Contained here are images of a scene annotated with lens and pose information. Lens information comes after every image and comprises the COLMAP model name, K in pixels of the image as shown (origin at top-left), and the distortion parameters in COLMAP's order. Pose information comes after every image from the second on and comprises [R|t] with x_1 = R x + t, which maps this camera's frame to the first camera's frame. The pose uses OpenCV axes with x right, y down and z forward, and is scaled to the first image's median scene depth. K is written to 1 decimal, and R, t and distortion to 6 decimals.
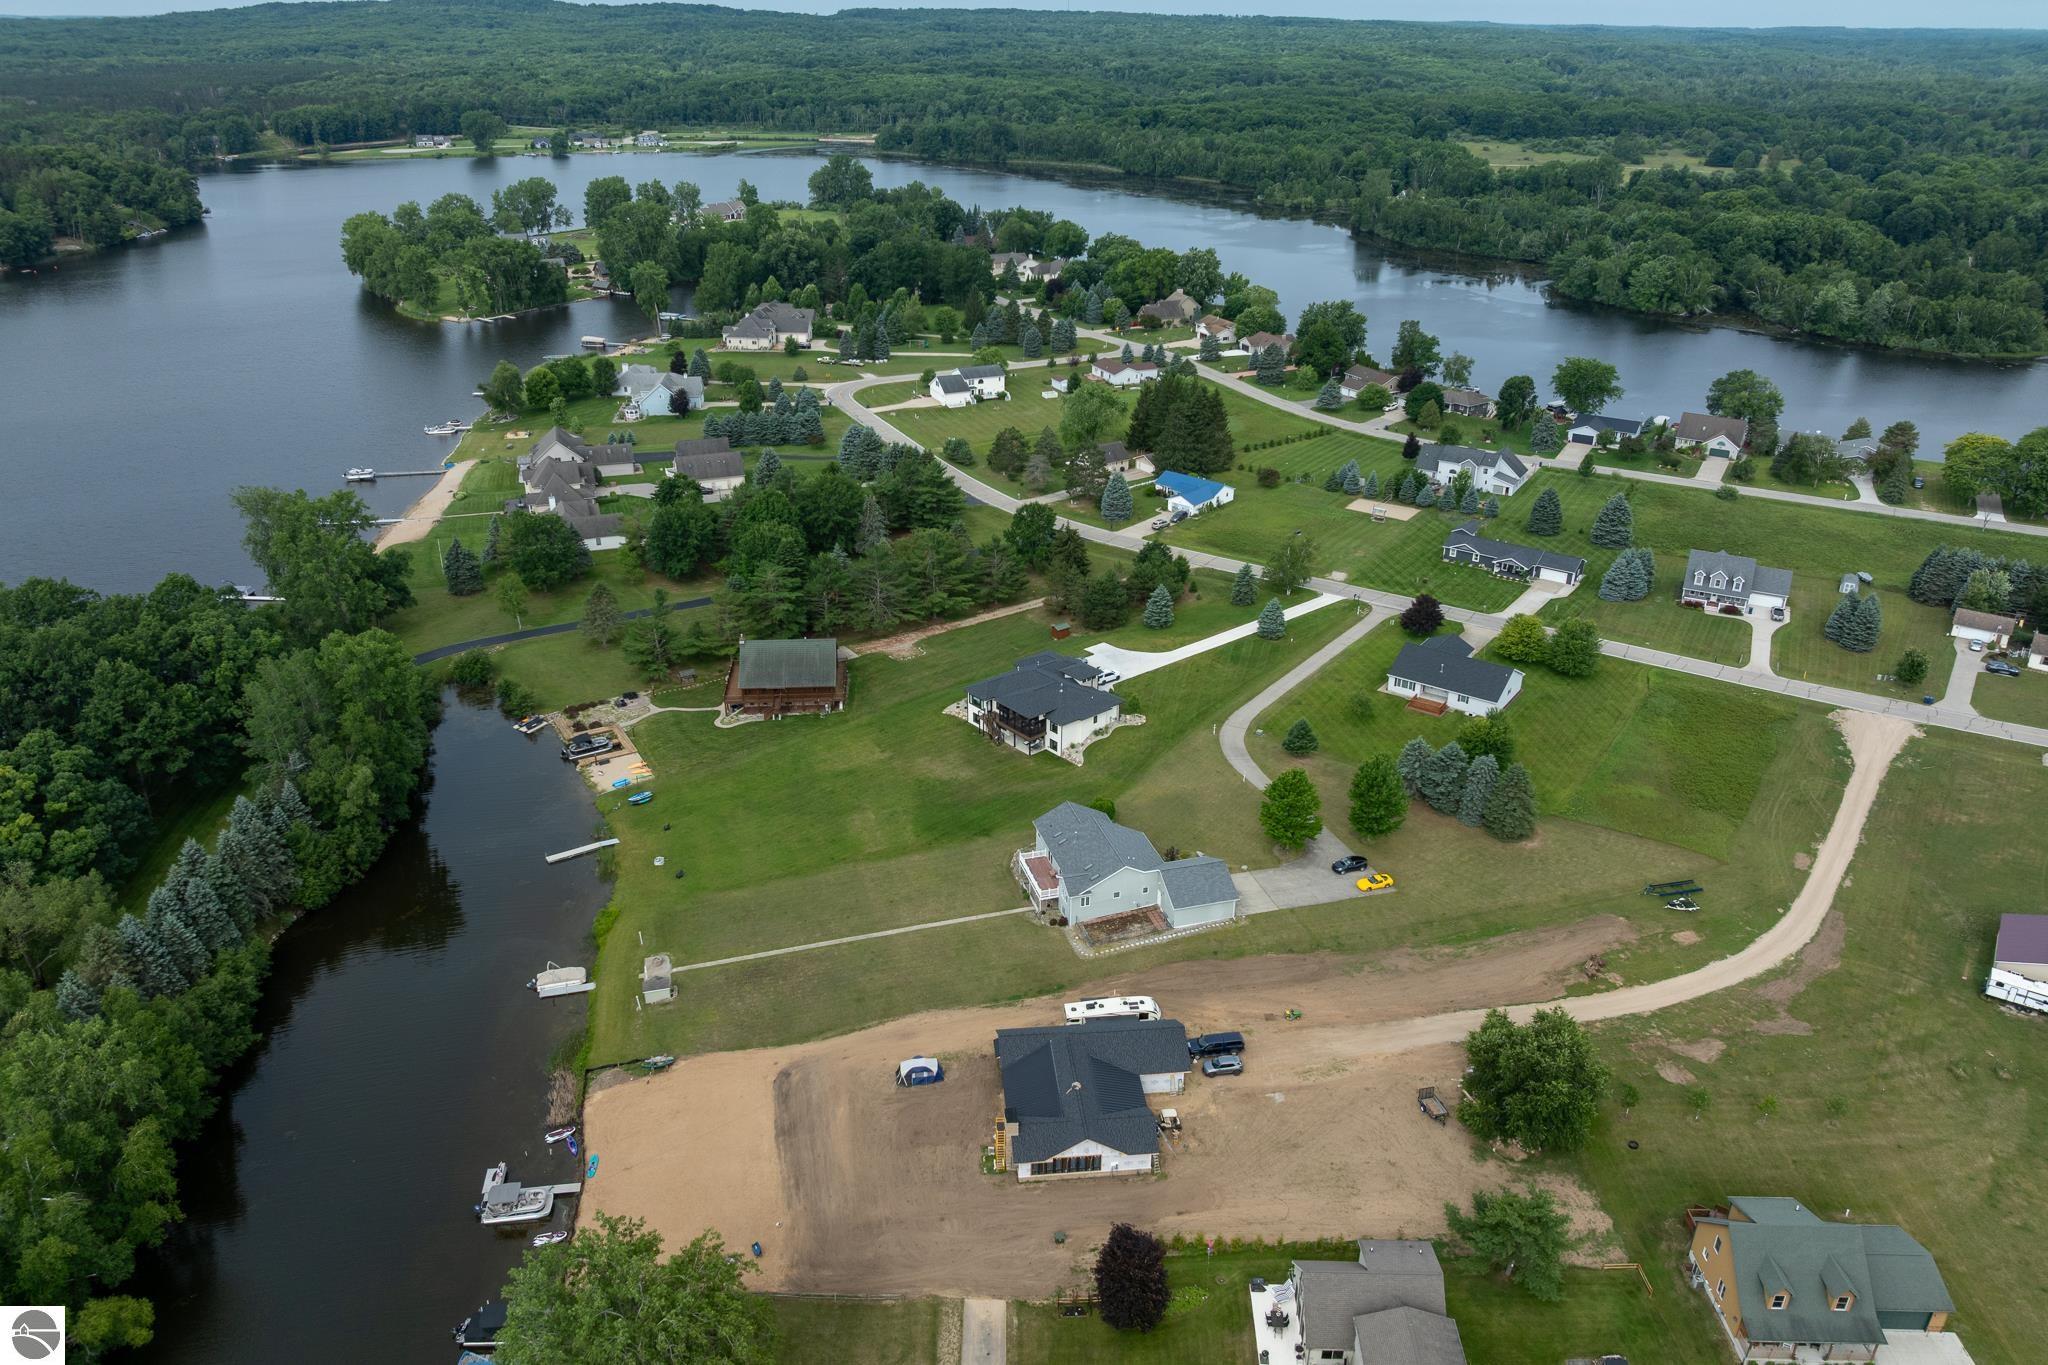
lens RADIAL K [[1444.4, 0, 1024.0], [0, 1444.4, 682.5], [0, 0, 1]] dist [-0.035933, -0.003160]
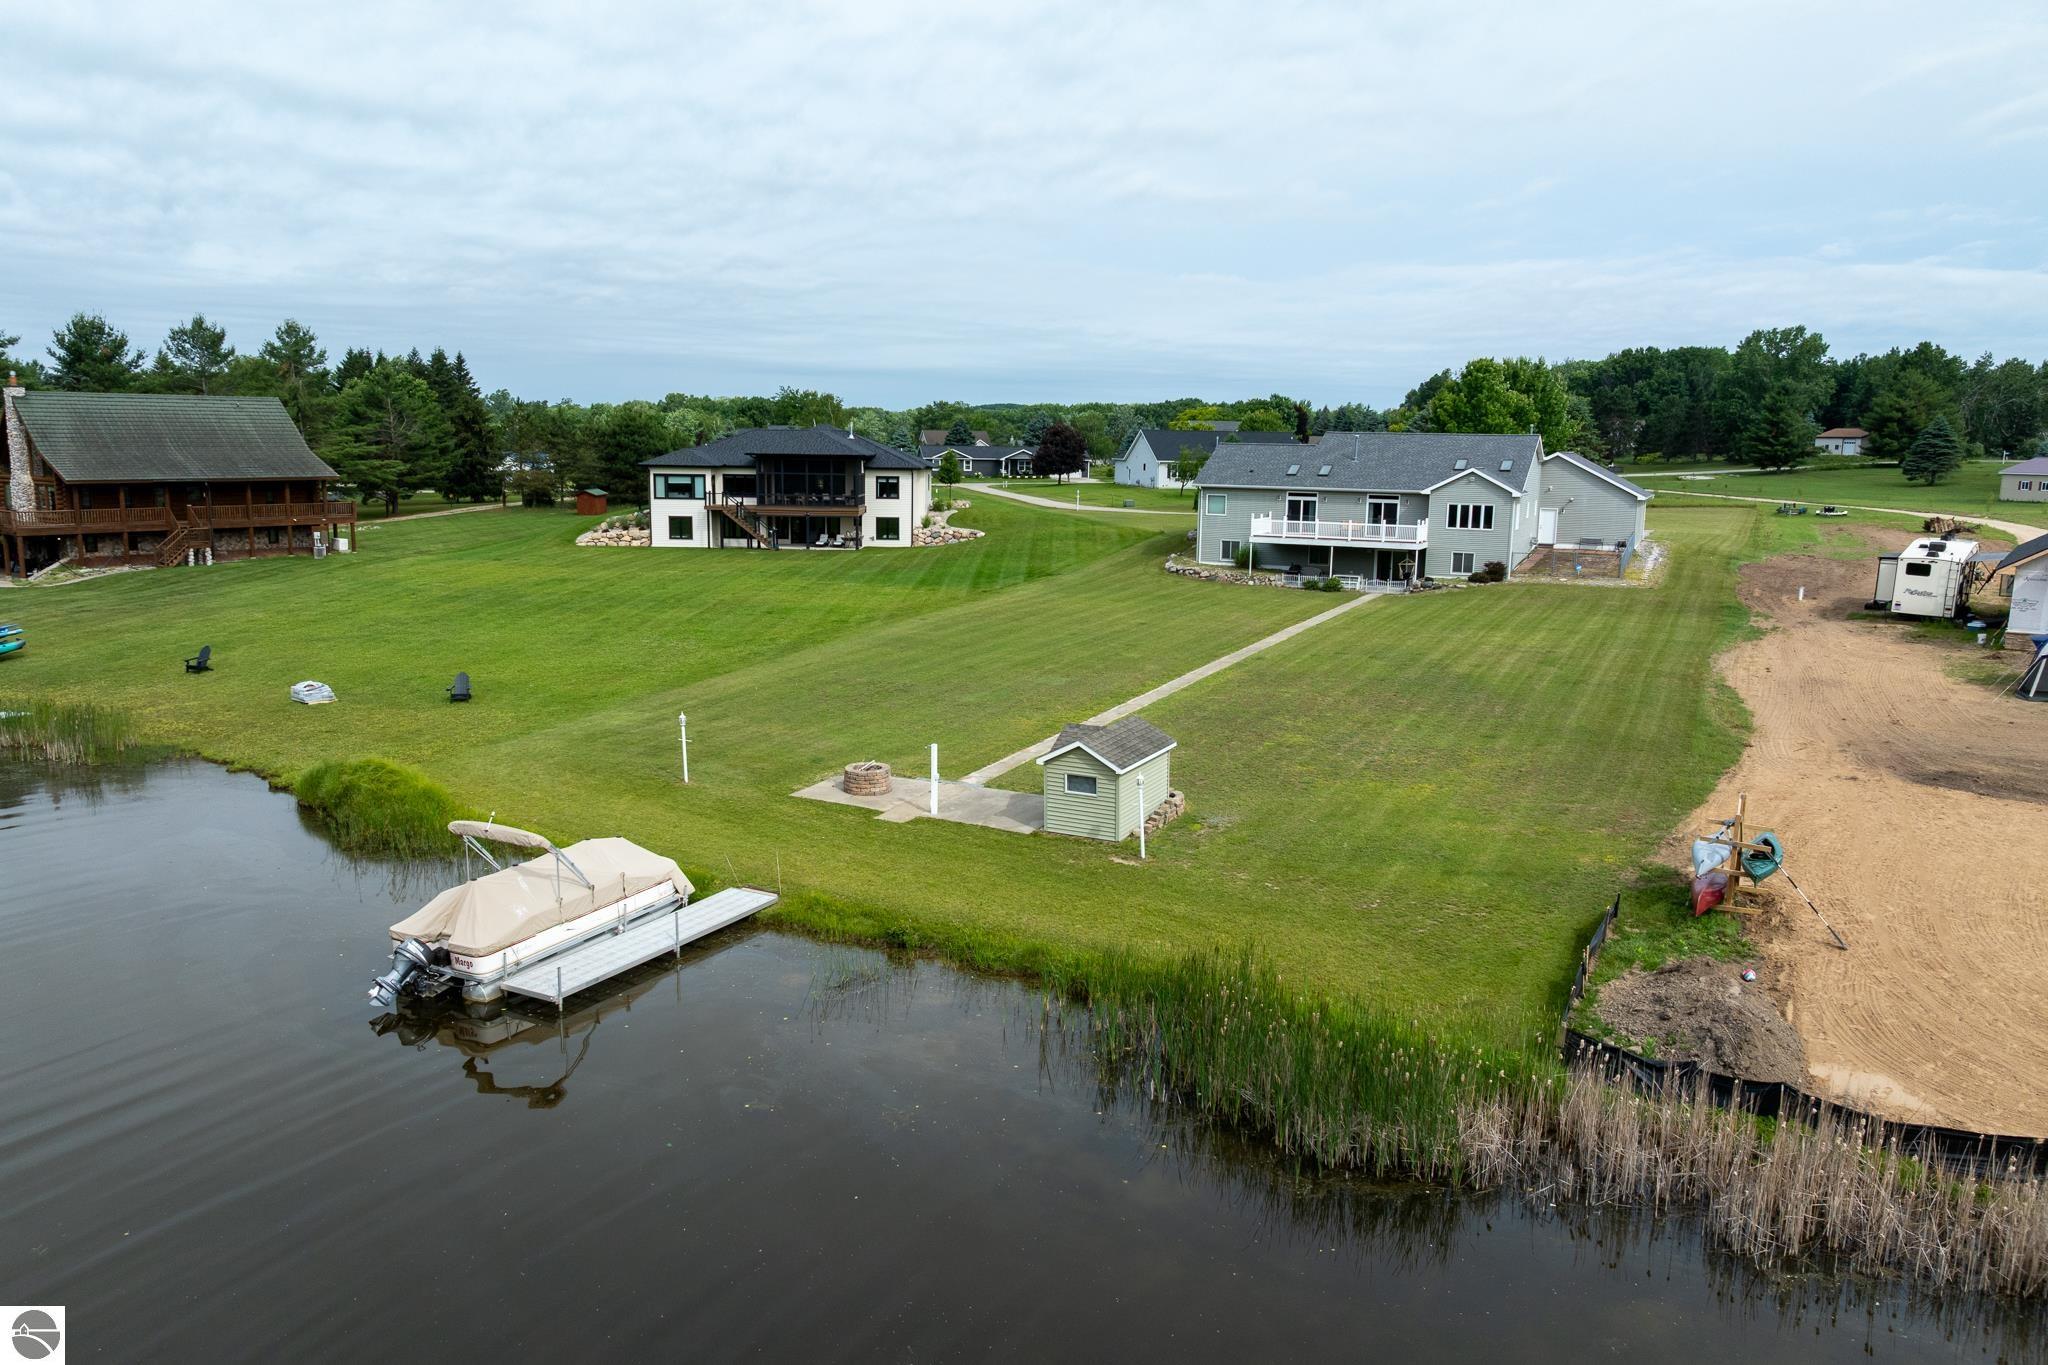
lens RADIAL K [[1451.1, 0, 1024.0], [0, 1451.1, 682.5], [0, 0, 1]] dist [-0.037075, 0.001704]
pose [[0.674974, -0.116866, 0.728528, -0.258231], [0.302578, 0.944376, -0.128845, 0.140849], [-0.672946, 0.307403, 0.672790, 0.548020]]
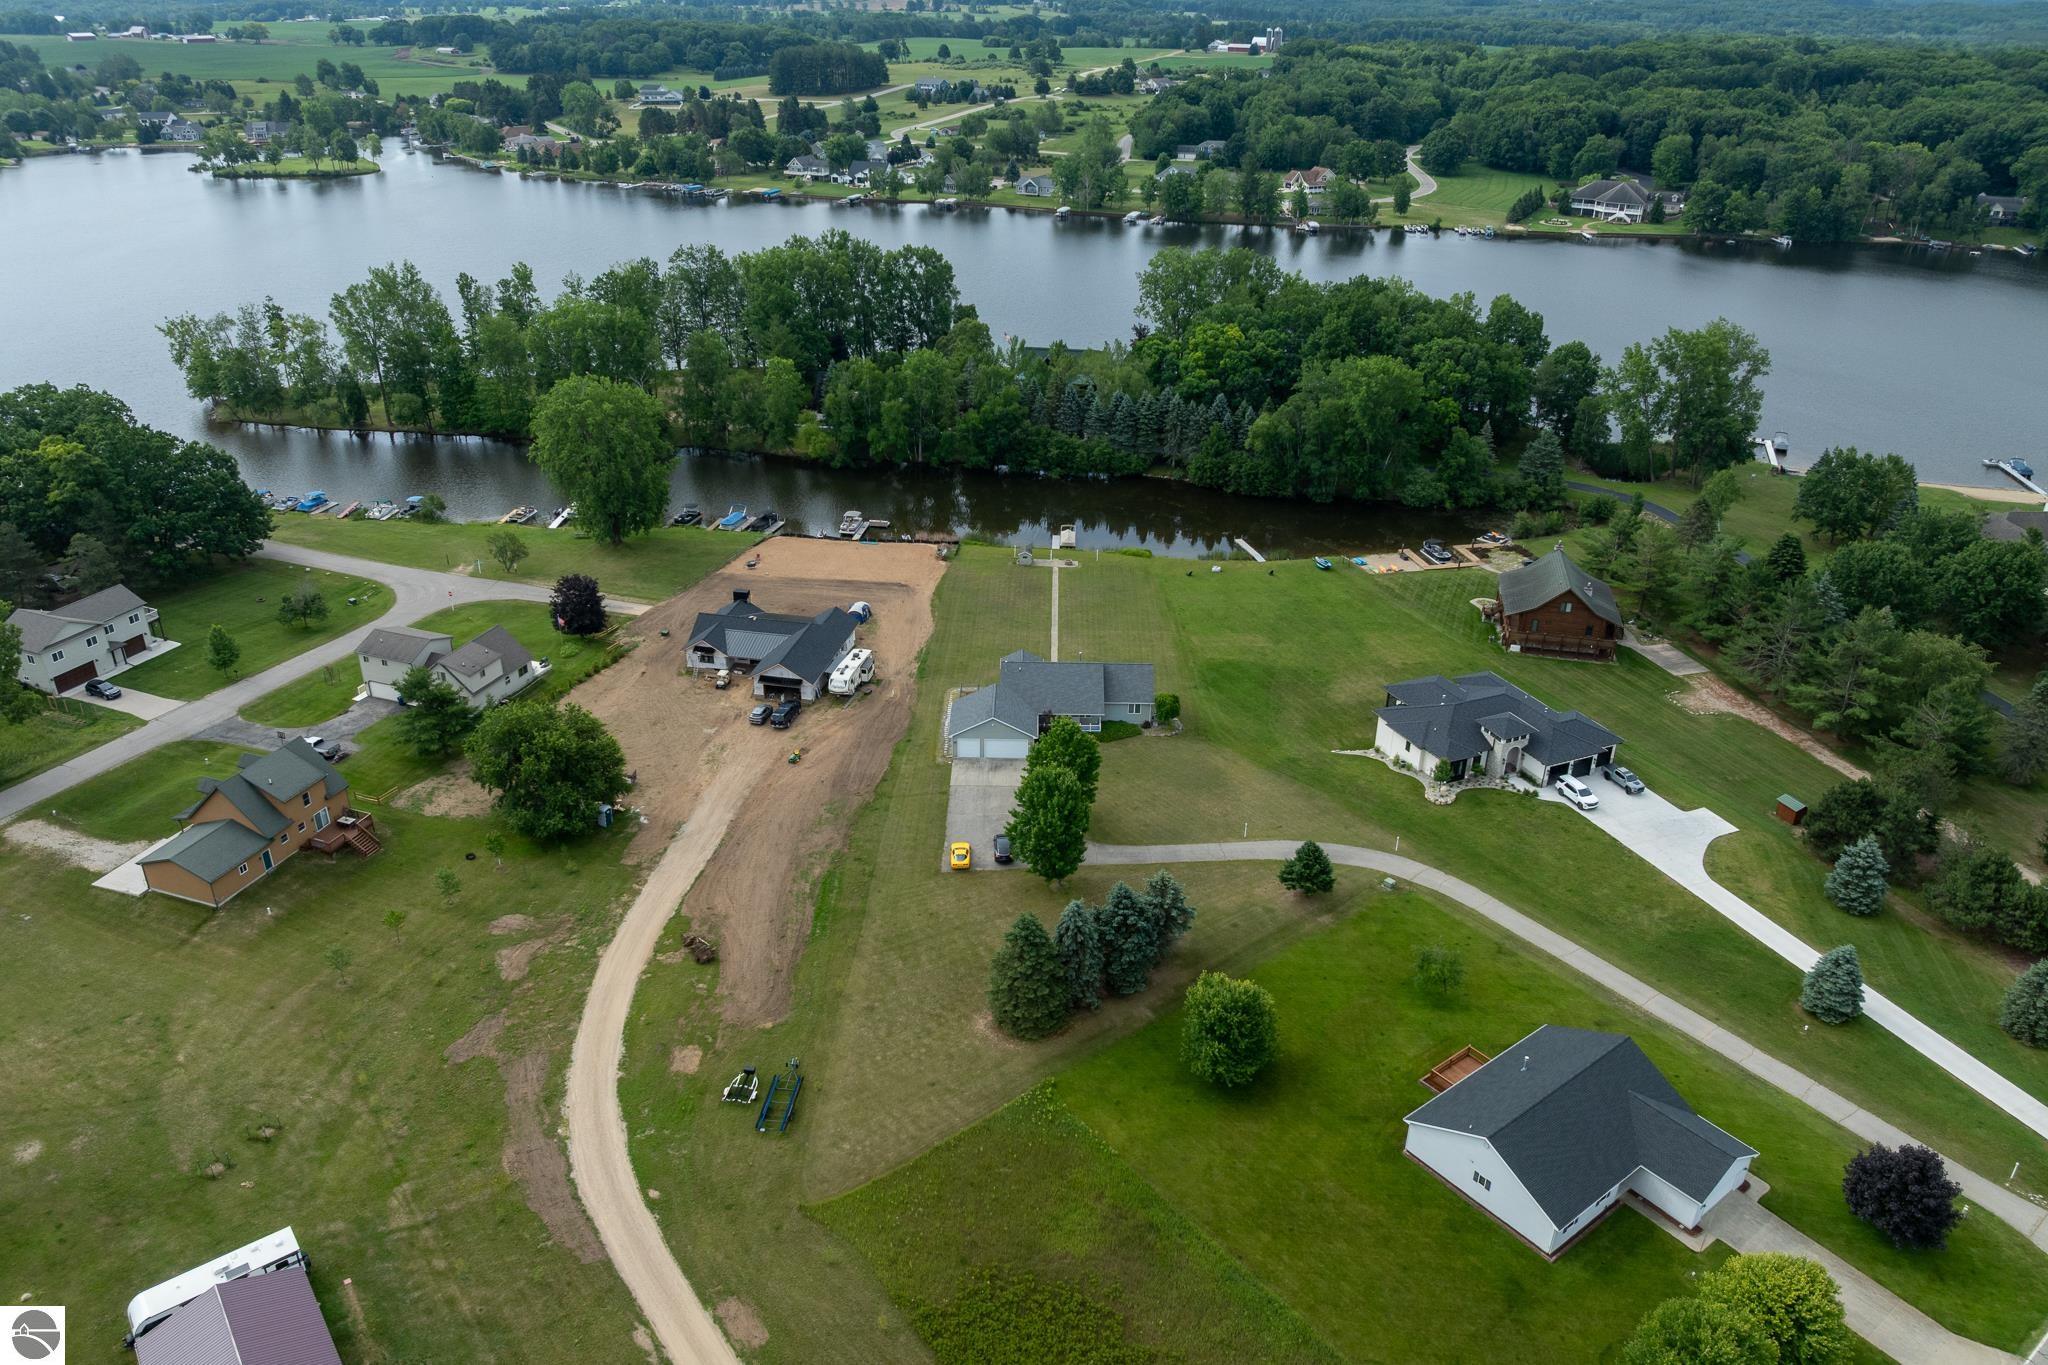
lens RADIAL K [[1444.4, 0, 1024.0], [0, 1444.4, 682.5], [0, 0, 1]] dist [-0.035933, -0.003160]
pose [[-0.294924, 0.414849, -0.860767, 0.611990], [-0.418168, 0.753953, 0.506647, -0.244028], [0.859160, 0.509368, -0.048882, 0.711343]]
